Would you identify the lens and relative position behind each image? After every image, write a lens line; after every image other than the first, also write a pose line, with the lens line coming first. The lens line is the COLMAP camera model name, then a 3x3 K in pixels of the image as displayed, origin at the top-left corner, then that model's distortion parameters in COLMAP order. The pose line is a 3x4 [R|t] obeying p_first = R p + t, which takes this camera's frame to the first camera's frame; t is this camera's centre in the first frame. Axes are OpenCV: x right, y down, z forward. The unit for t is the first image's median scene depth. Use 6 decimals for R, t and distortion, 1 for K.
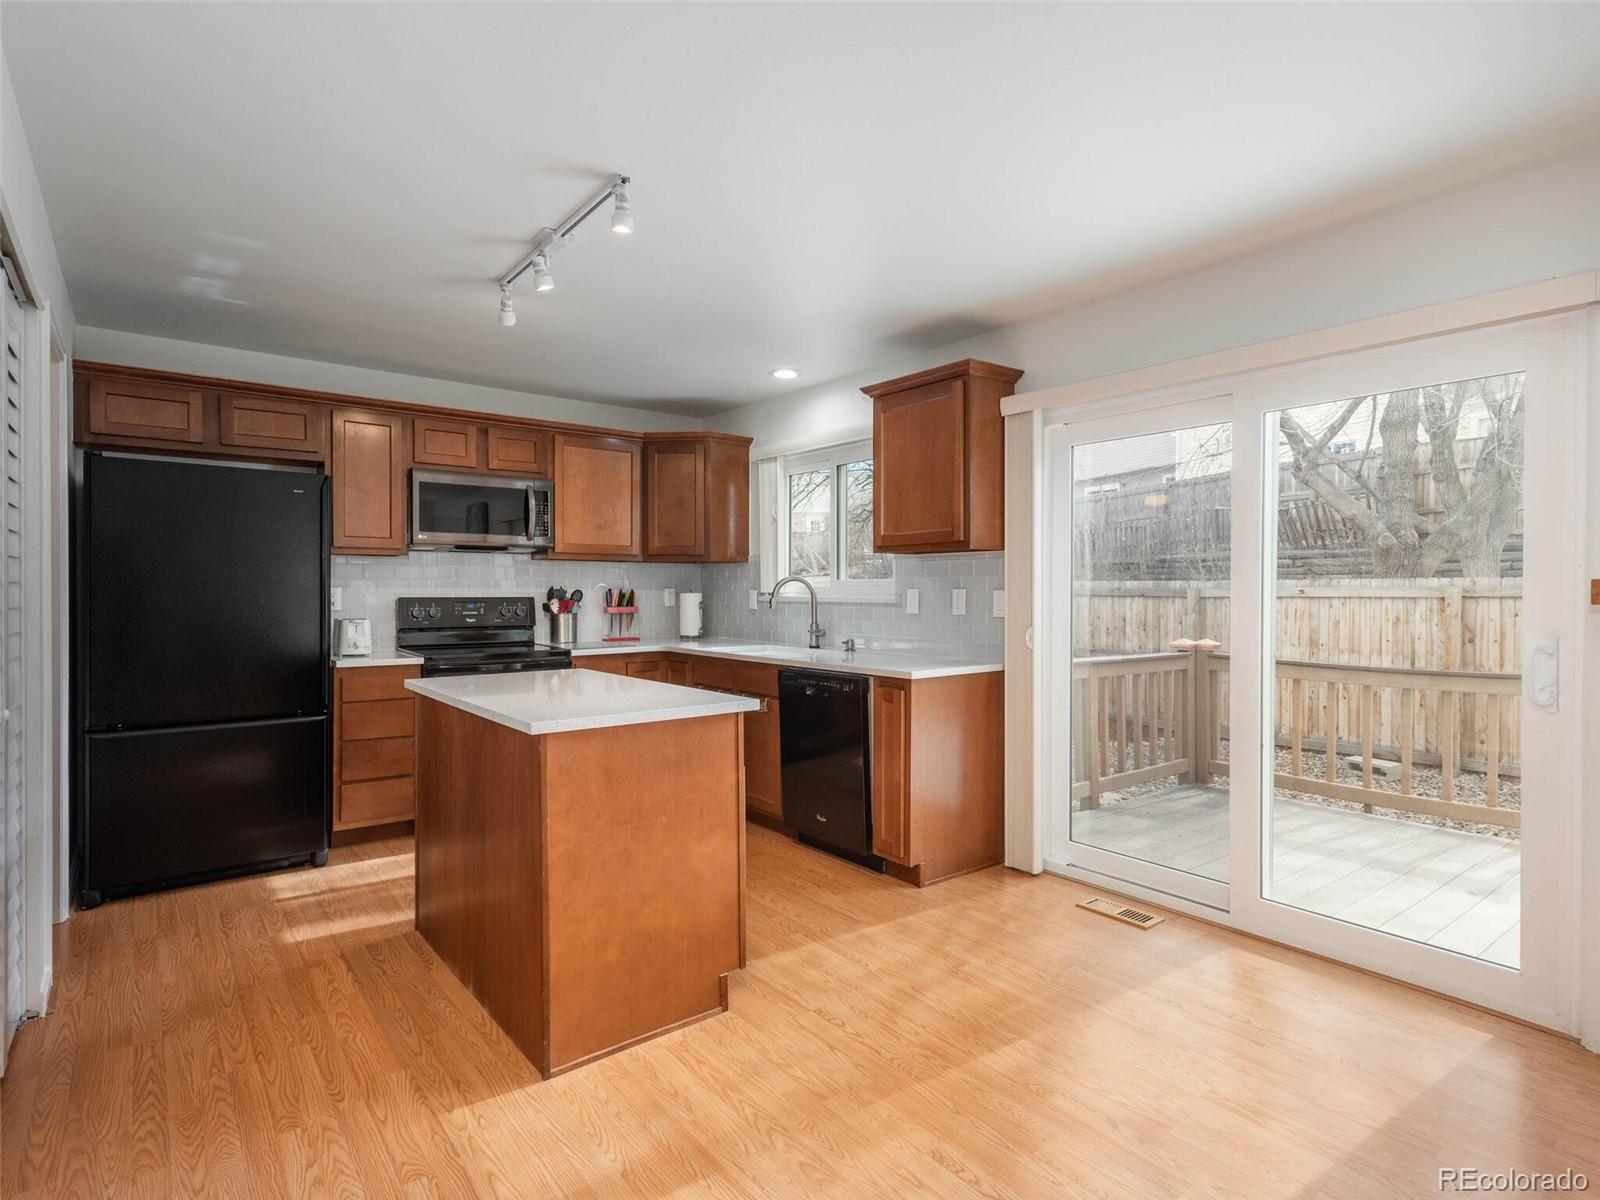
lens RADIAL K [[853.8, 0, 800.0], [0, 853.8, 600.0], [0, 0, 1]] dist [0.021768, 0.000286]
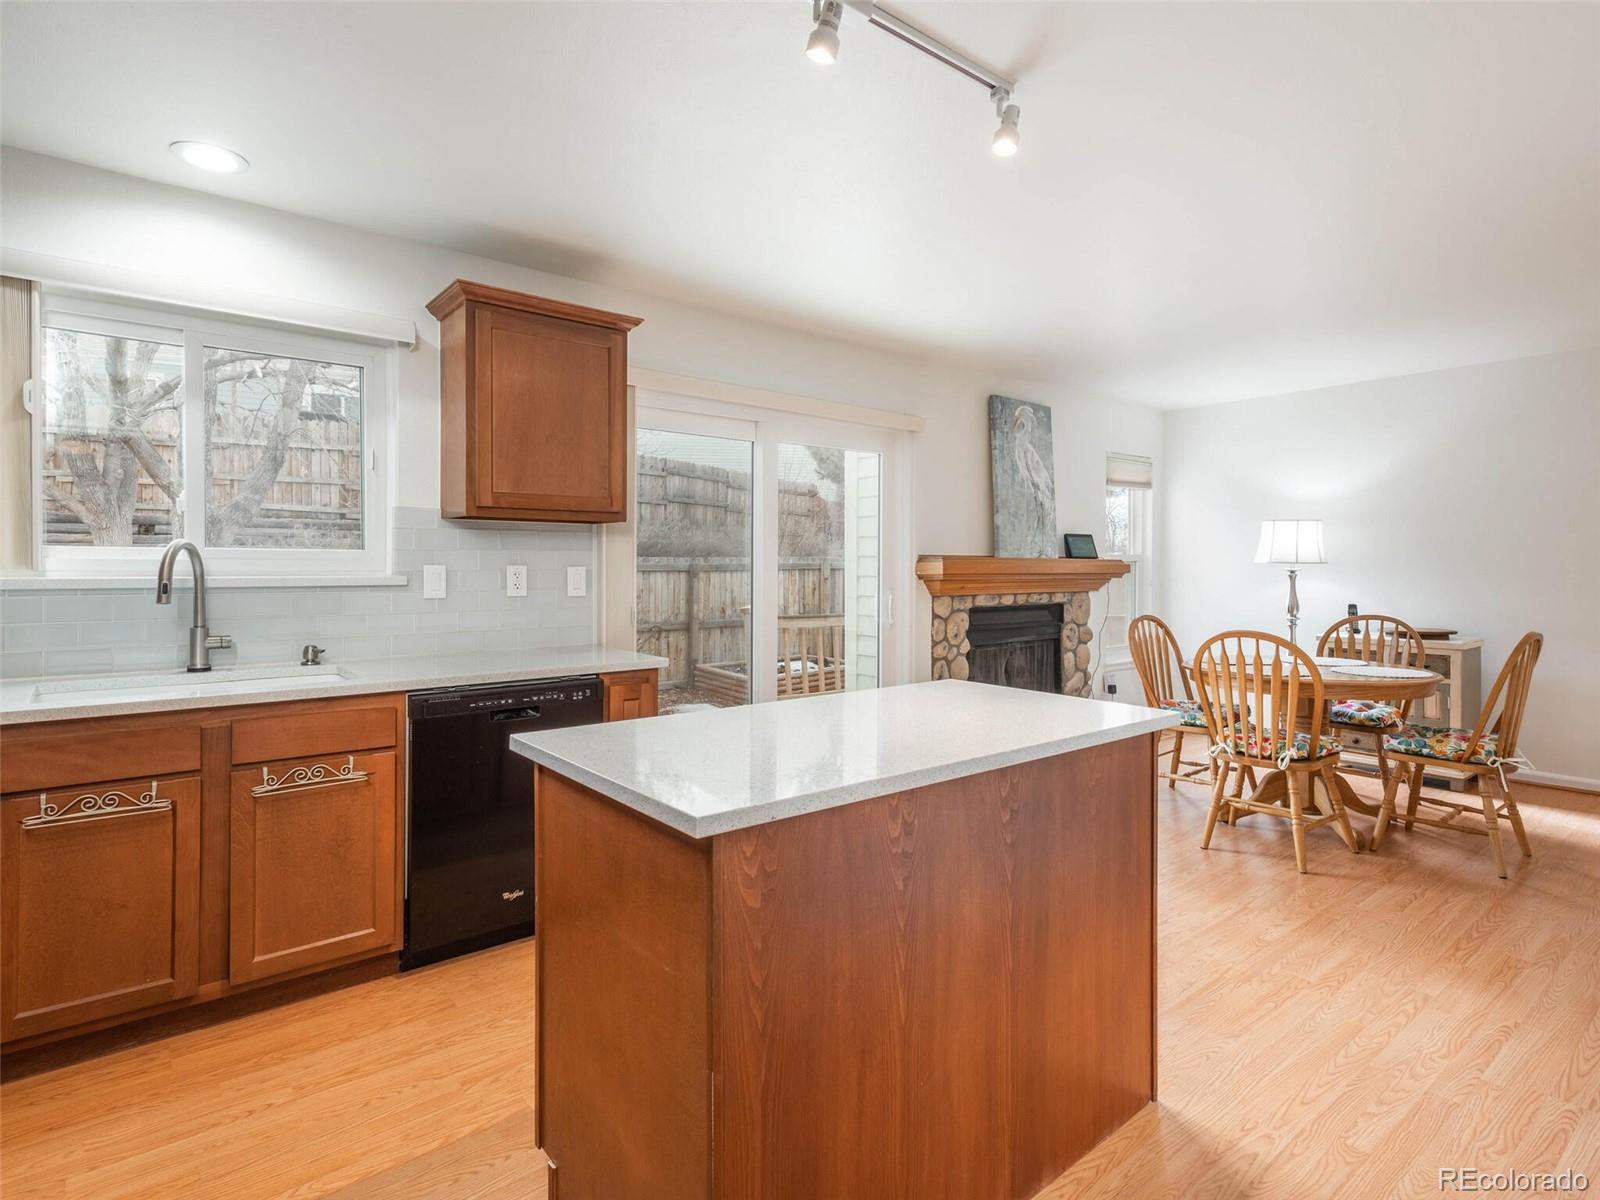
lens RADIAL K [[839.3, 0, 802.2], [0, 839.3, 571.3], [0, 0, 1]] dist [0.016642, -0.000852]
pose [[-0.024342, -0.009124, 0.999662, -0.537613], [0.008938, 0.999916, 0.009344, -0.009500], [-0.999664, 0.009162, -0.024259, 0.630080]]
